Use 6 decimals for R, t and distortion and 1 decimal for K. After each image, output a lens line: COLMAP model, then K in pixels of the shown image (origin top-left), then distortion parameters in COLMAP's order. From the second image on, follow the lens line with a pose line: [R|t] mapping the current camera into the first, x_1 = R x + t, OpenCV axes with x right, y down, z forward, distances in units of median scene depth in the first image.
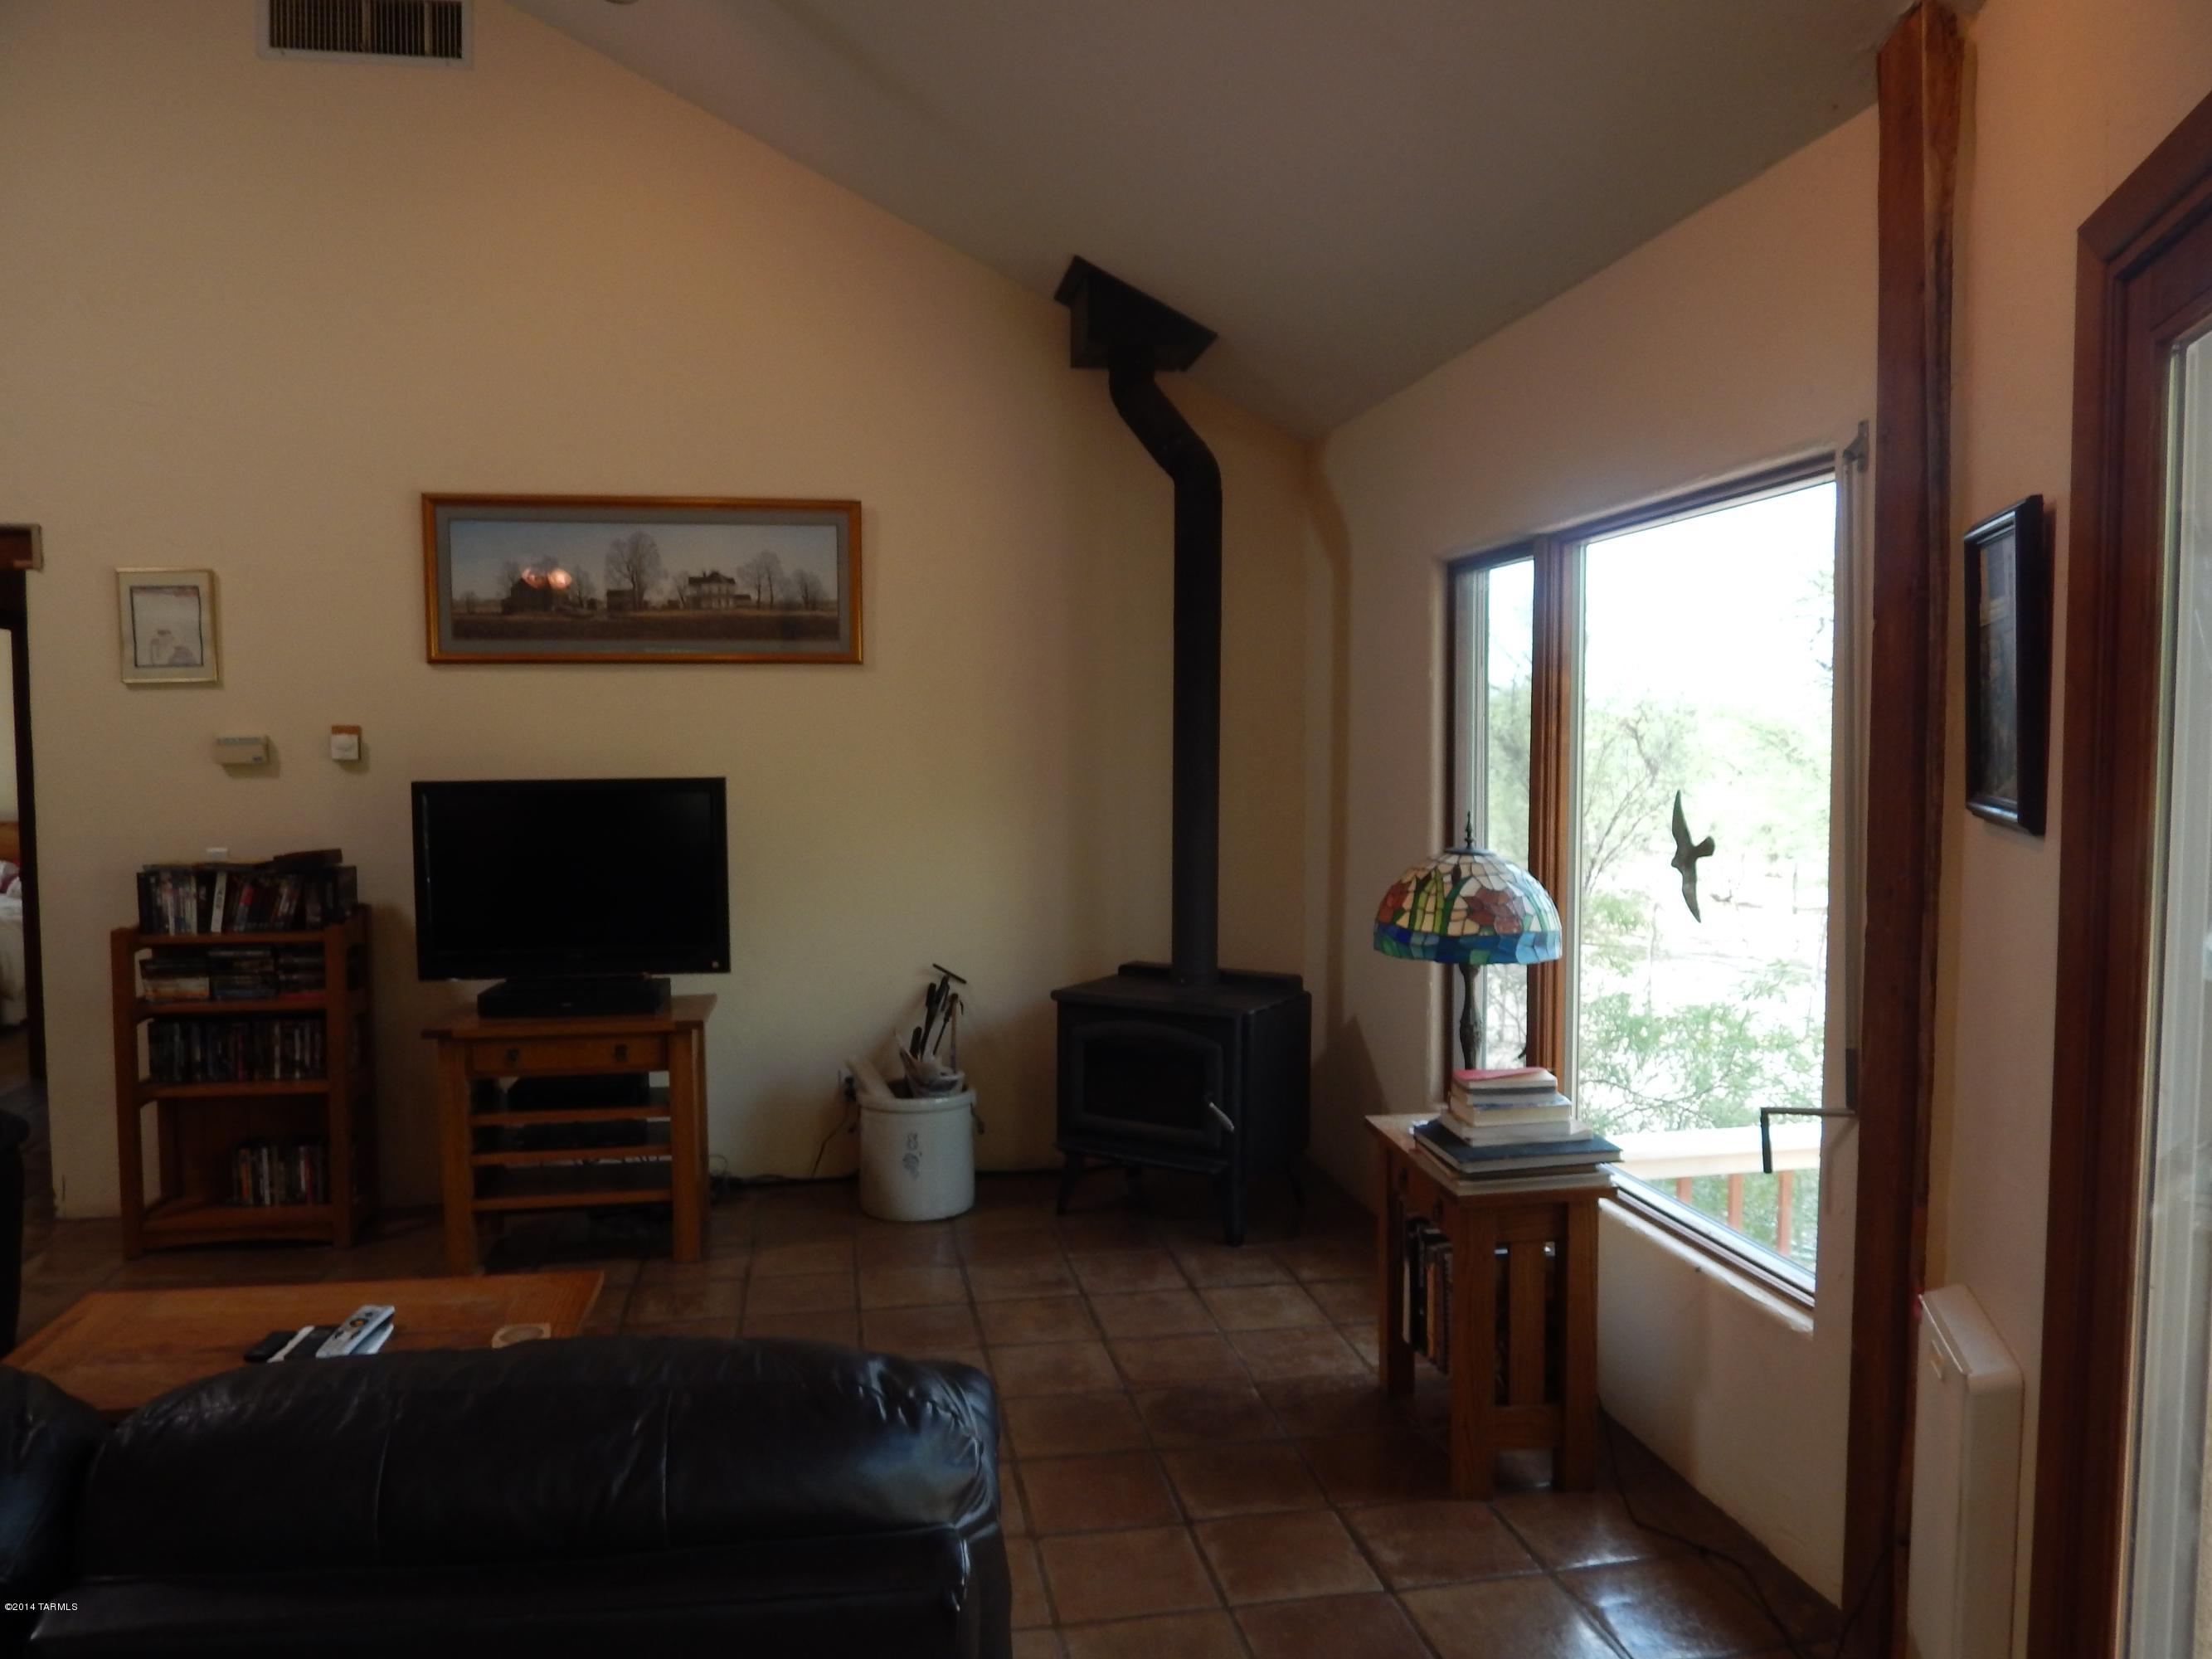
lens RADIAL K [[1566.8, 0, 1108.7], [0, 1566.8, 832.1], [0, 0, 1]] dist [-0.014986, -0.003067]
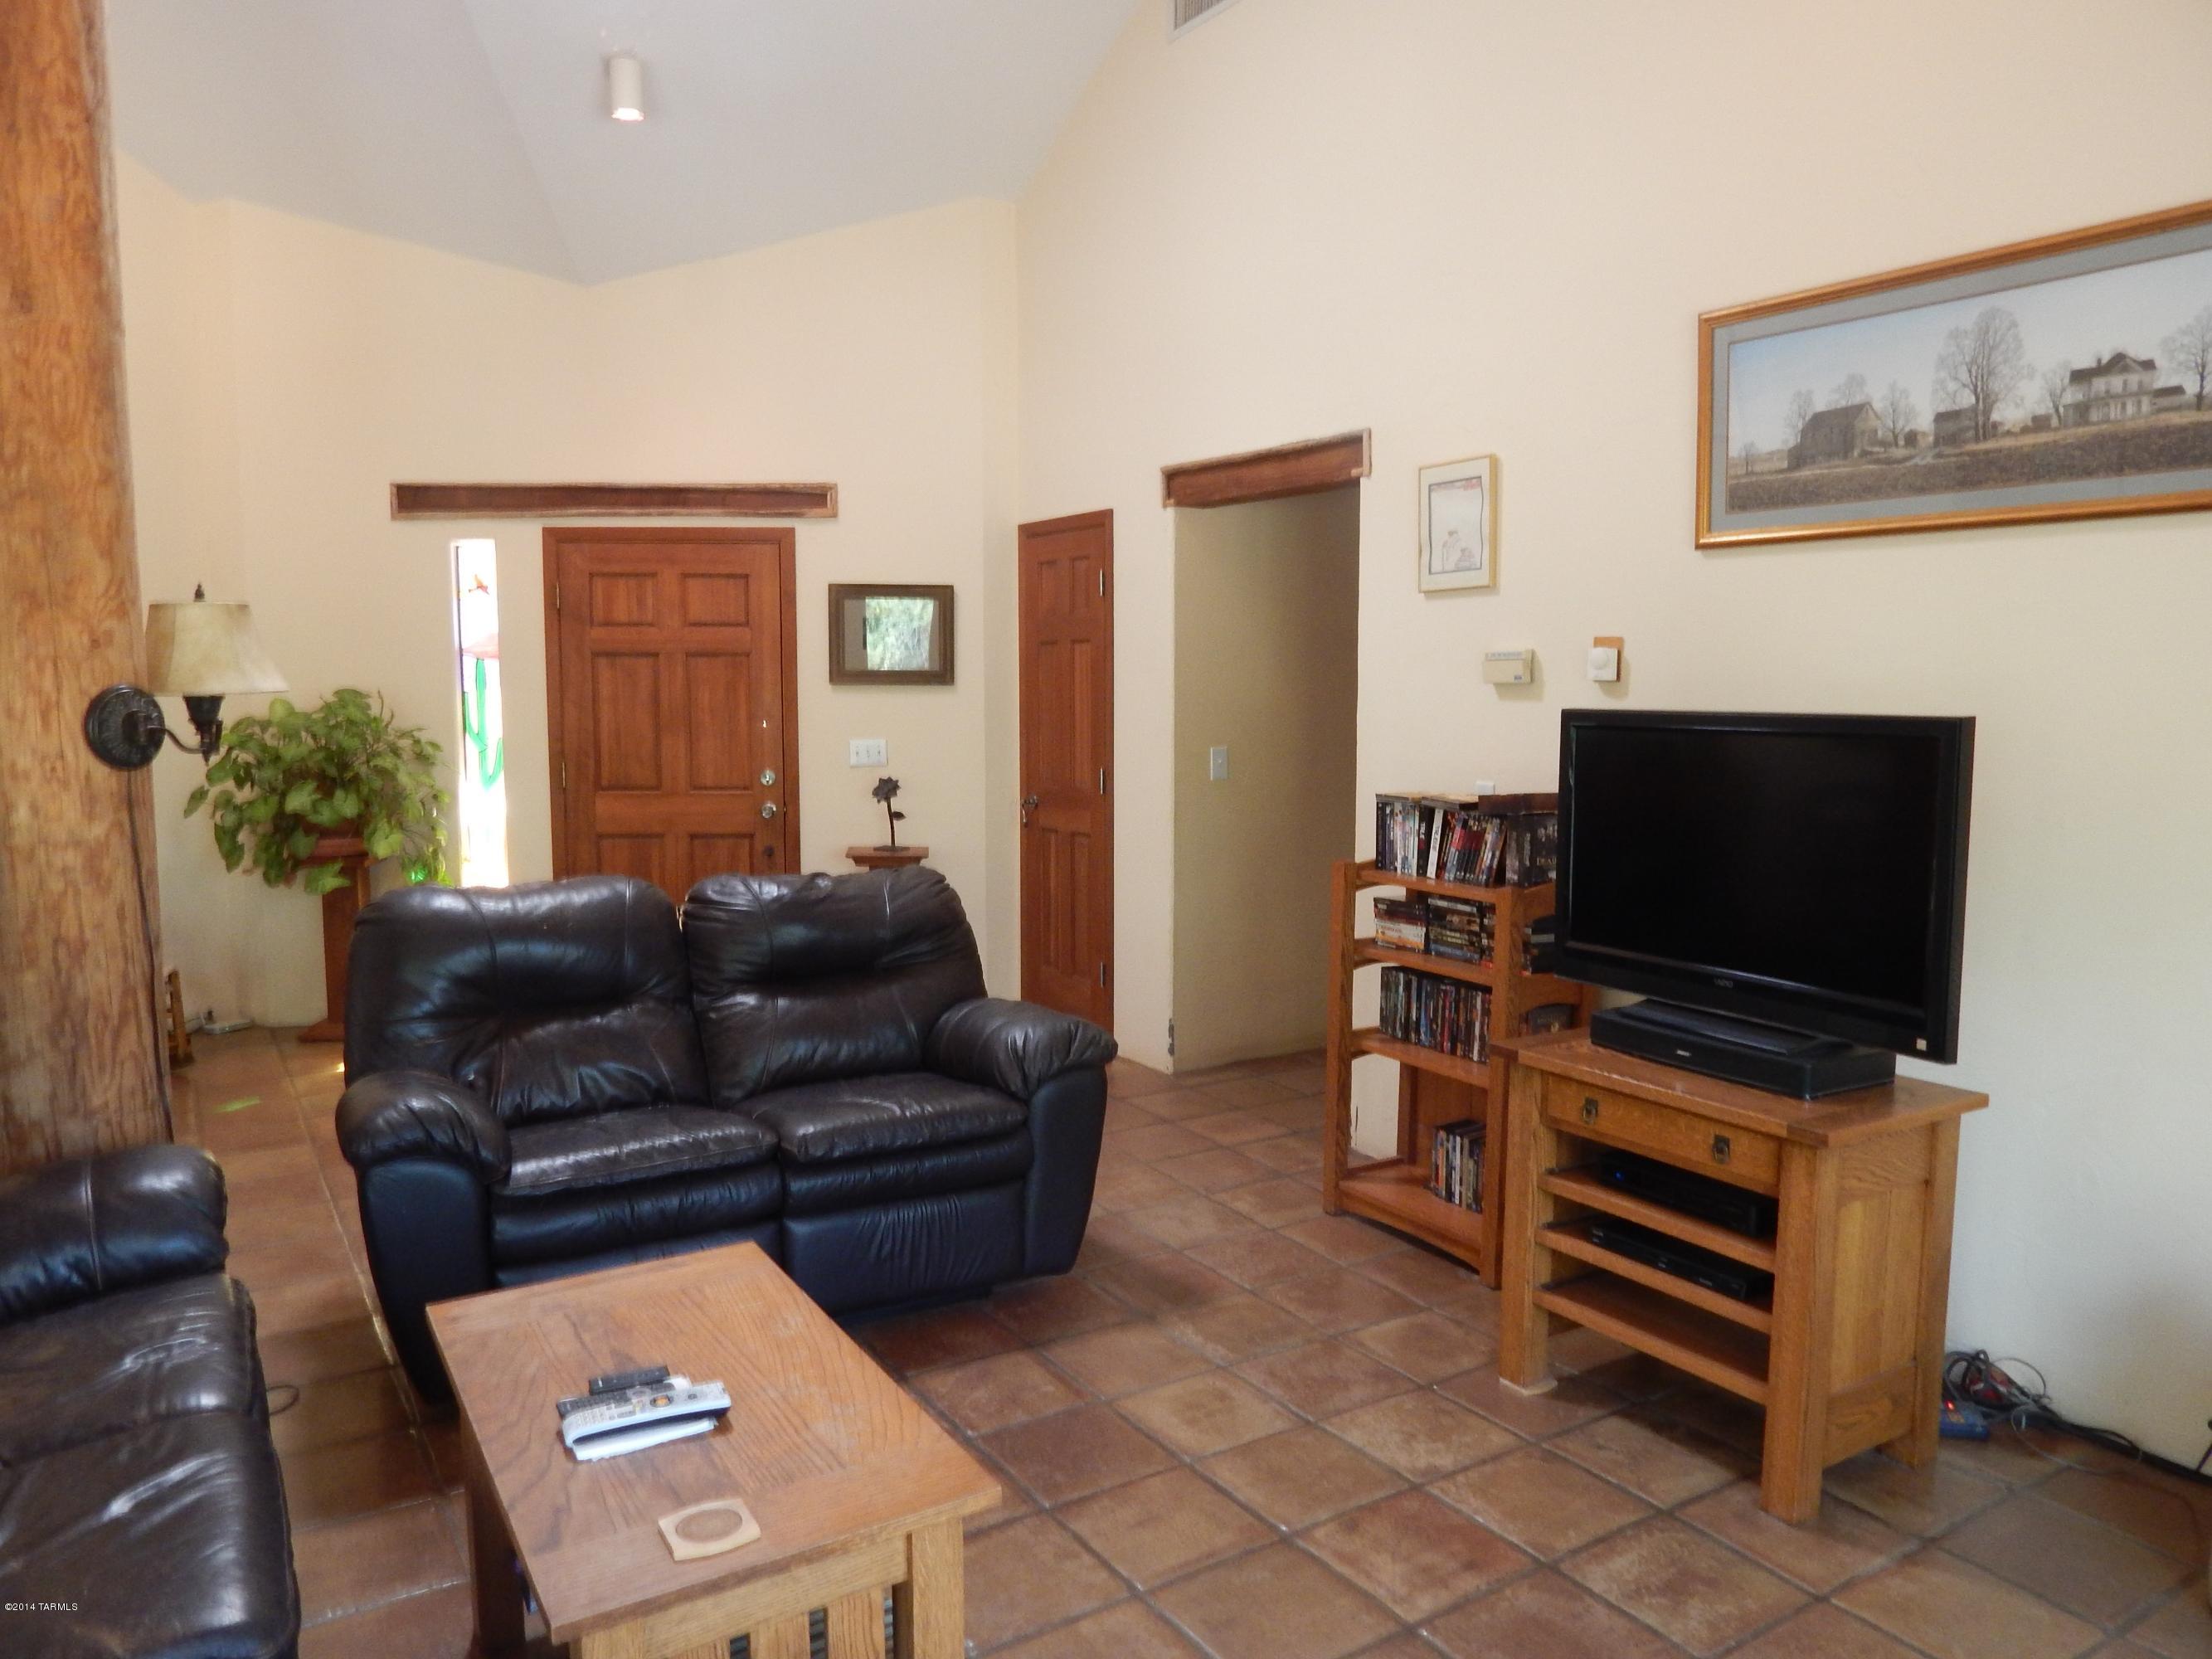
lens RADIAL K [[1566.8, 0, 1103.1], [0, 1566.8, 823.8], [0, 0, 1]] dist [-0.014986, -0.003067]
pose [[0.365771, 0.095797, -0.925762, 0.156210], [-0.056835, 0.995131, 0.080520, -0.023977], [0.928968, 0.023164, 0.369435, 0.488752]]
